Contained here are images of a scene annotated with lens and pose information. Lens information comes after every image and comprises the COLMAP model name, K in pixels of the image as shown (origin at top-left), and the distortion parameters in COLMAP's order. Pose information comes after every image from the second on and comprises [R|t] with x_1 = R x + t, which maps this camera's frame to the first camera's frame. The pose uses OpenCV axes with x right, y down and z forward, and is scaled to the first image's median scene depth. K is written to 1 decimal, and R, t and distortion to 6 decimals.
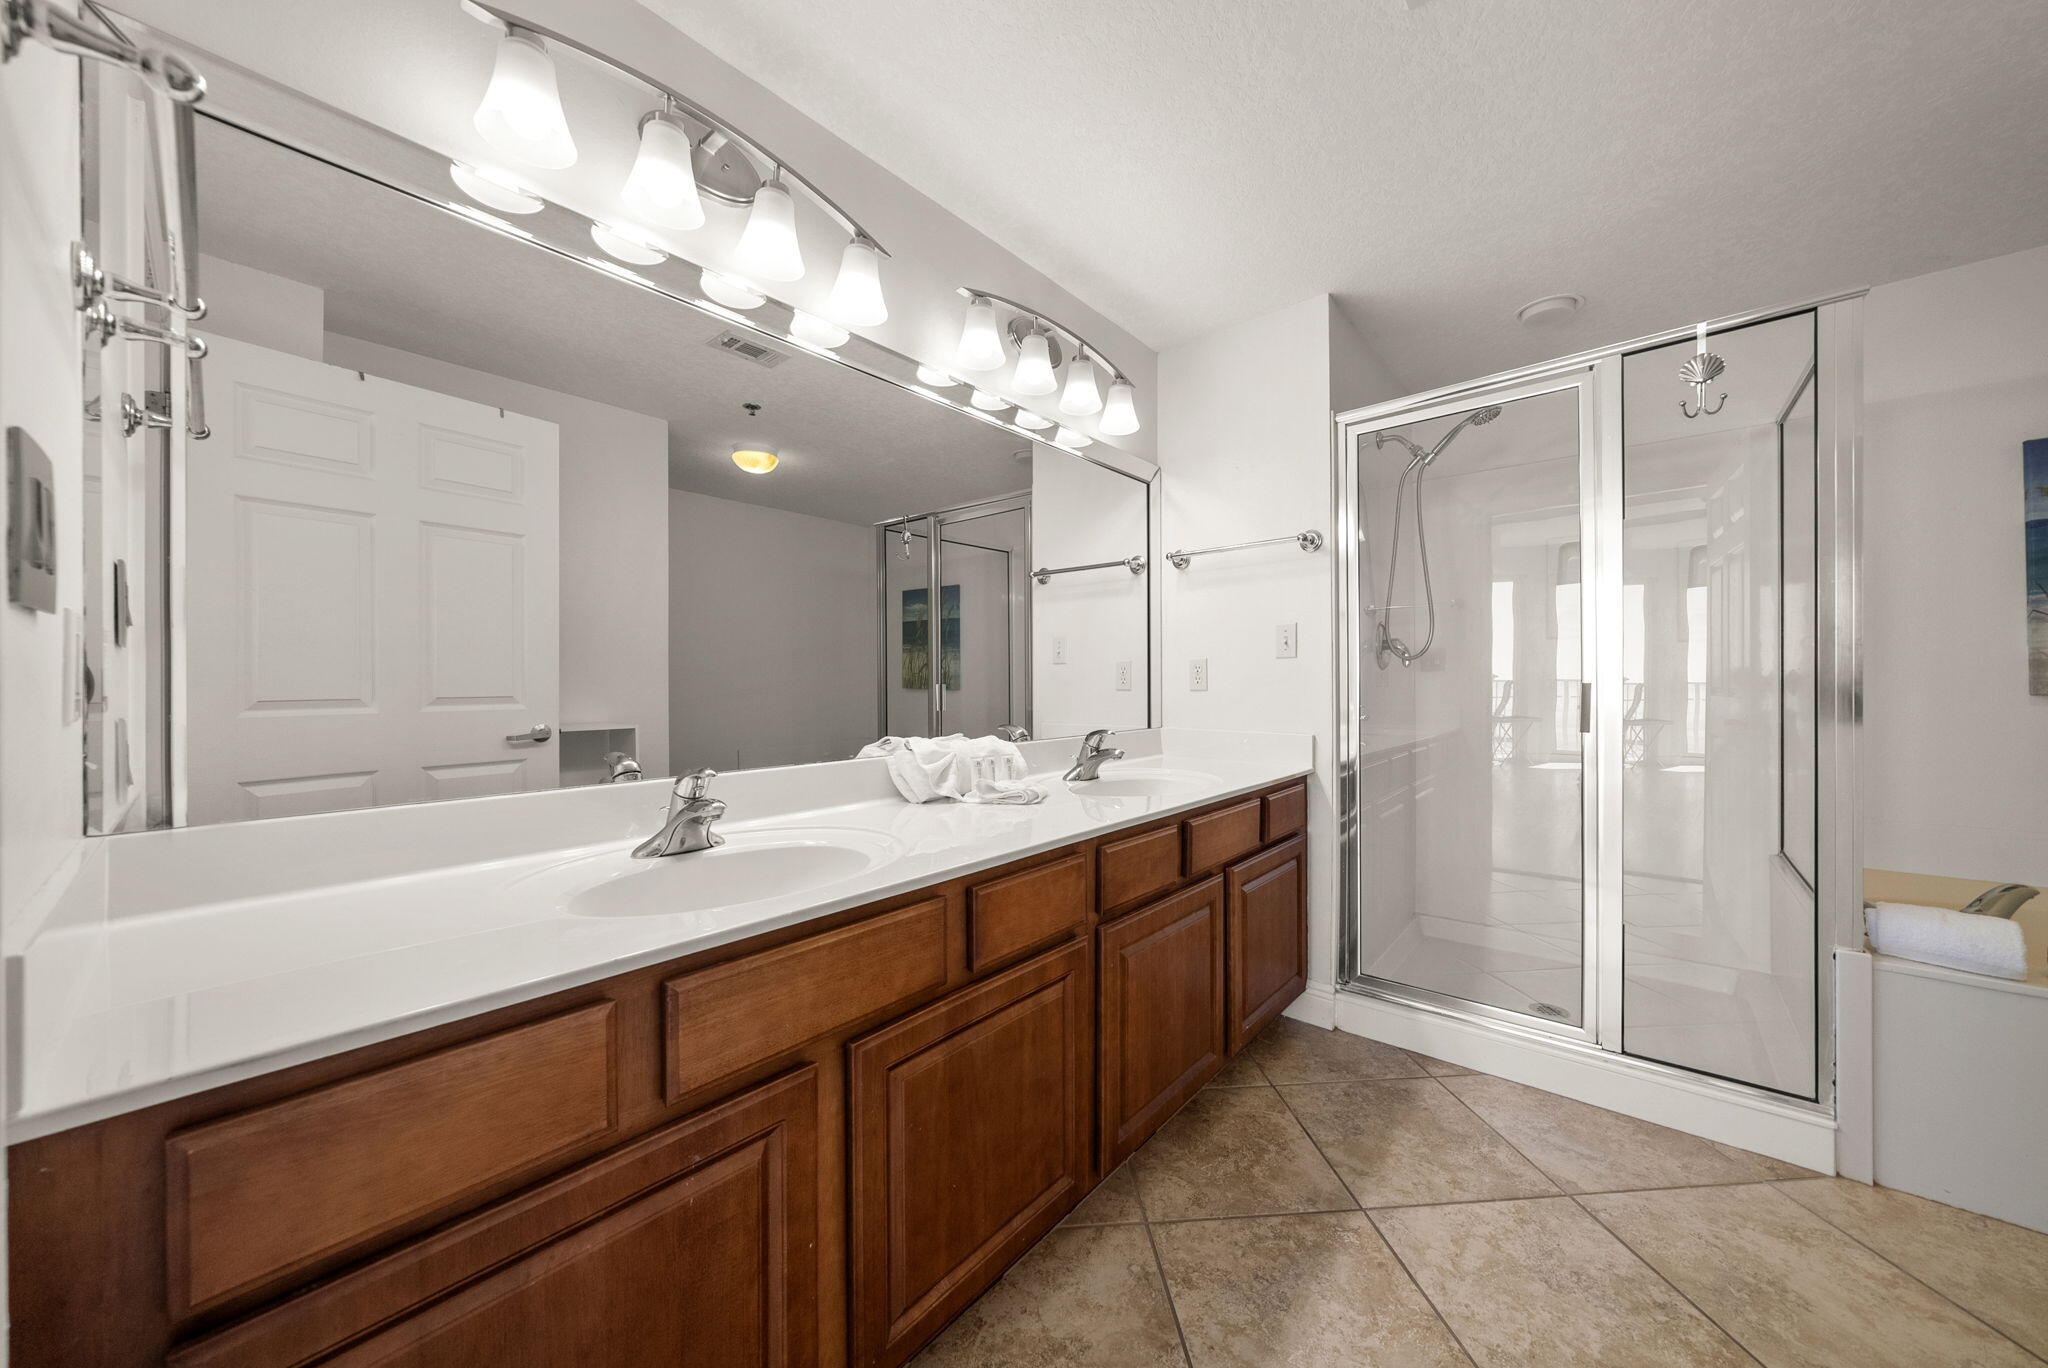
lens RADIAL K [[700.3, 0, 1030.6], [0, 700.3, 685.0], [0, 0, 1]] dist [-0.004622, -0.000357]
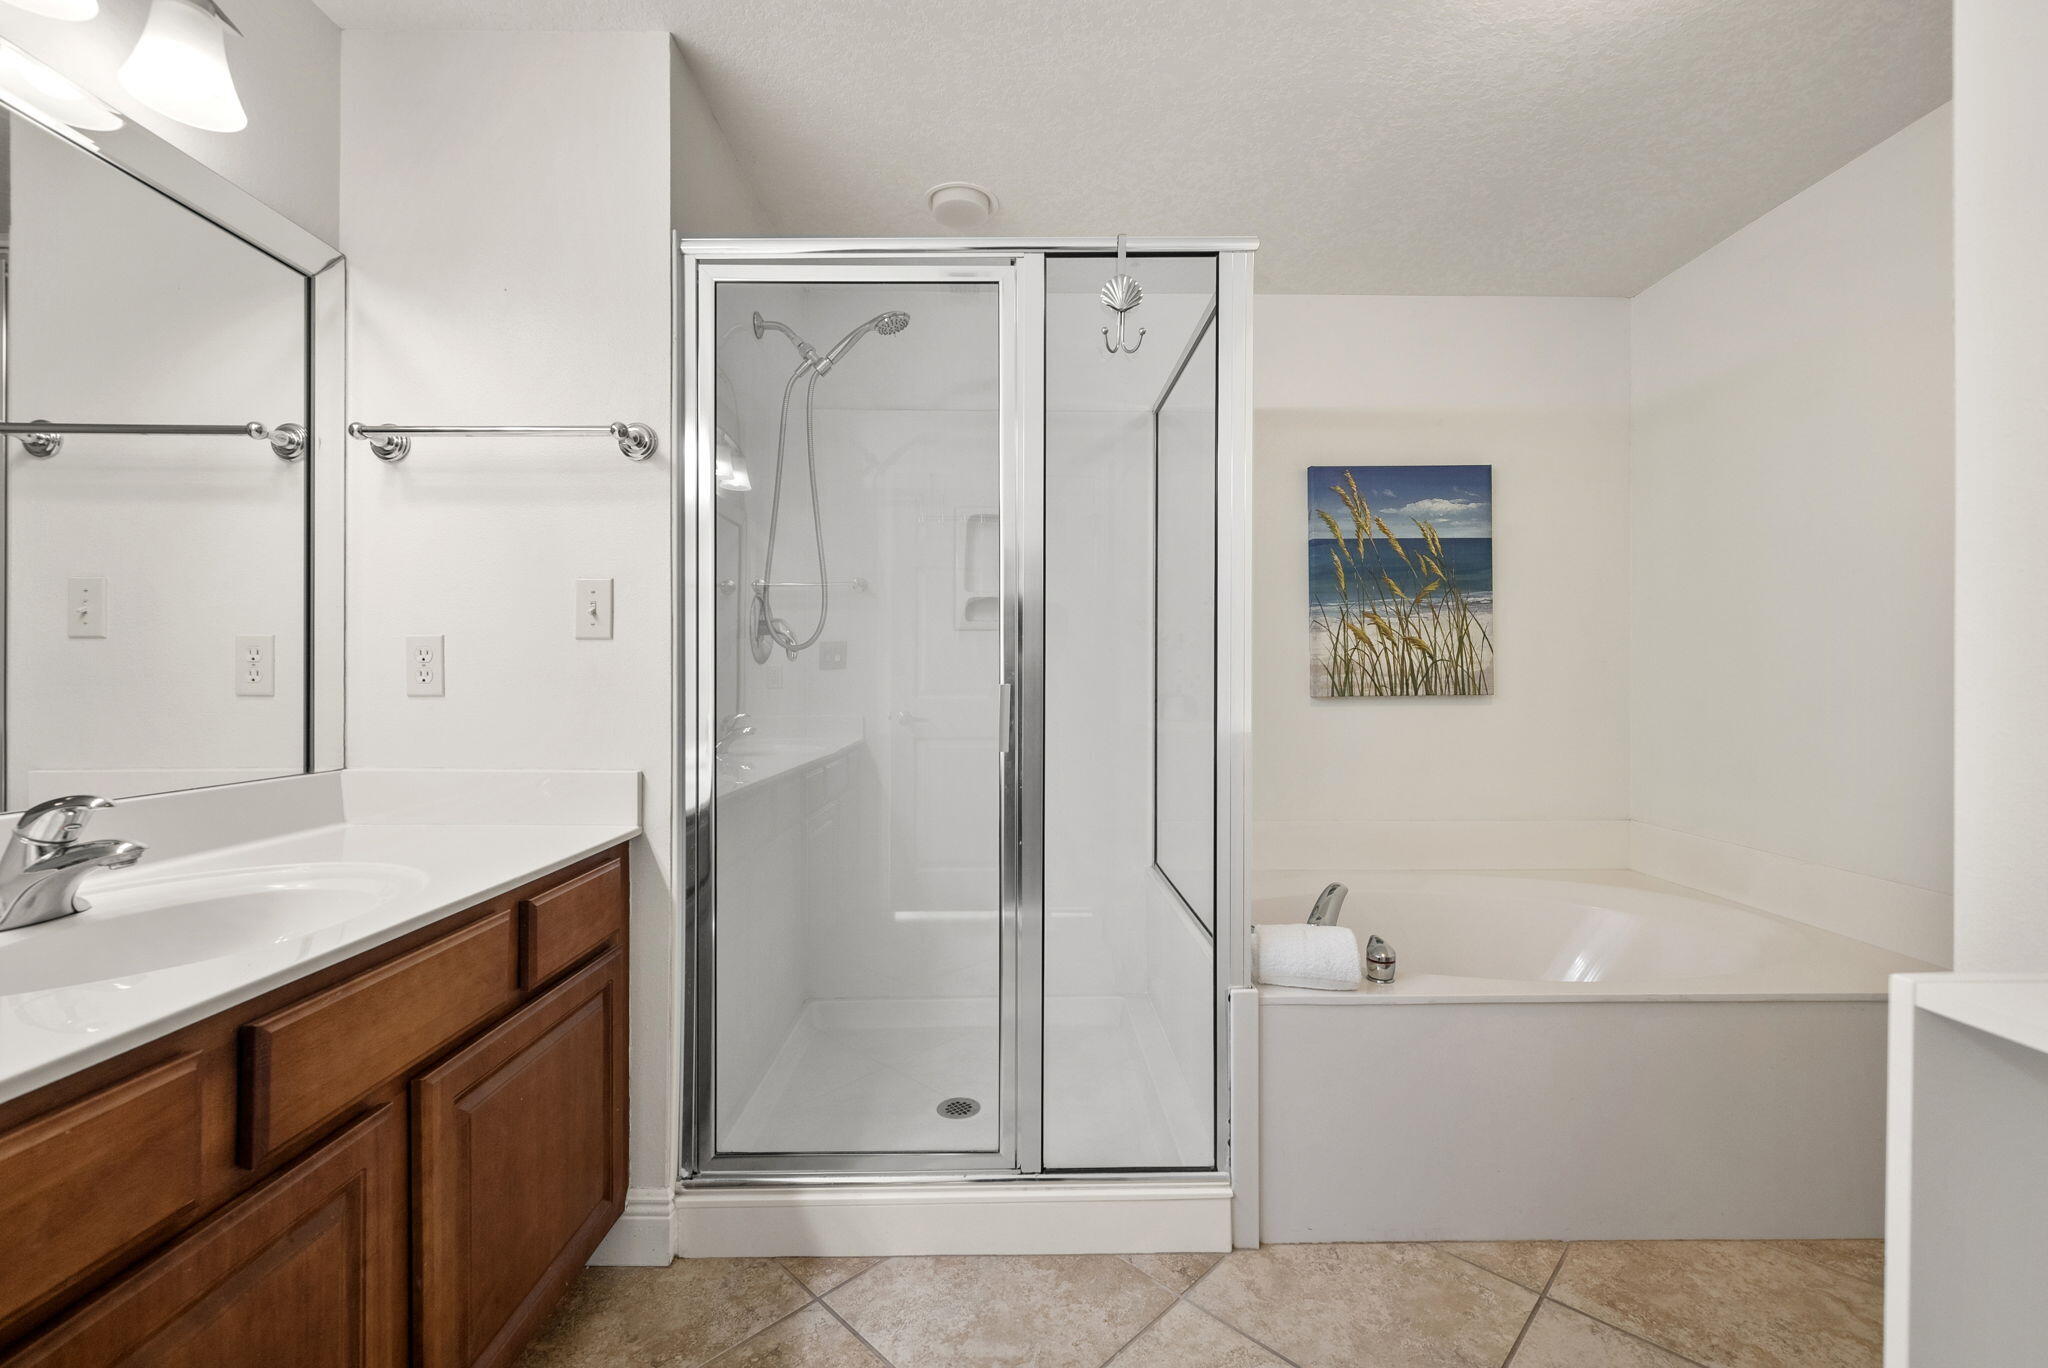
lens RADIAL K [[700.3, 0, 1007.8], [0, 700.3, 682.4], [0, 0, 1]] dist [-0.004622, -0.000357]
pose [[0.737699, 0.005945, 0.675103, 0.239780], [-0.003017, 0.999980, -0.005509, -0.000820], [-0.675122, 0.002027, 0.737703, 0.364342]]
